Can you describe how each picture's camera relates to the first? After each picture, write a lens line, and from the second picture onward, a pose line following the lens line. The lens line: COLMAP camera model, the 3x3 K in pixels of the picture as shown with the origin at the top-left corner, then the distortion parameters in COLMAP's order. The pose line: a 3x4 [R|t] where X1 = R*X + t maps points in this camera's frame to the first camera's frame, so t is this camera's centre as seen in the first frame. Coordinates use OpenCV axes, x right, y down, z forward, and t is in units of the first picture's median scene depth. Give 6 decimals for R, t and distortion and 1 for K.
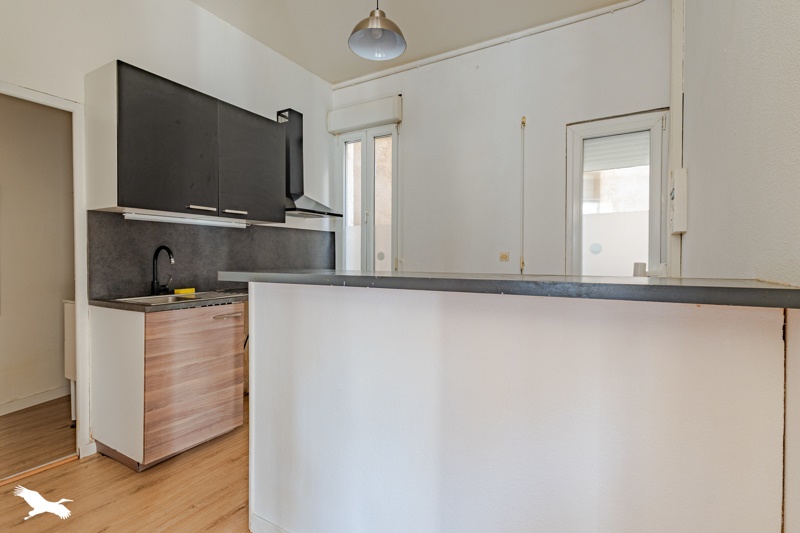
lens RADIAL K [[396.5, 0, 403.3], [0, 396.5, 262.3], [0, 0, 1]] dist [-0.000148, -0.002239]
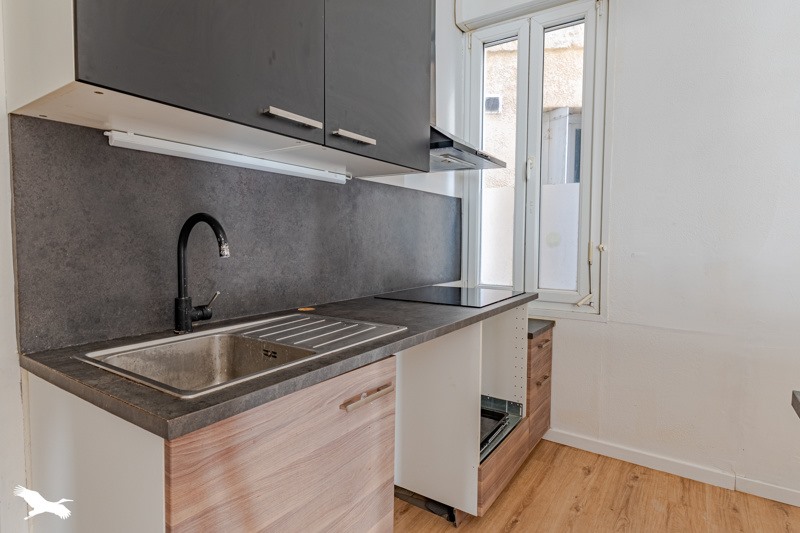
lens RADIAL K [[436.4, 0, 399.2], [0, 436.4, 265.6], [0, 0, 1]] dist [-0.015219, 0.000420]
pose [[0.997779, 0.008834, -0.066025, -0.360027], [-0.005824, 0.998941, 0.045644, -0.009155], [0.066358, -0.045158, 0.996773, 0.546436]]
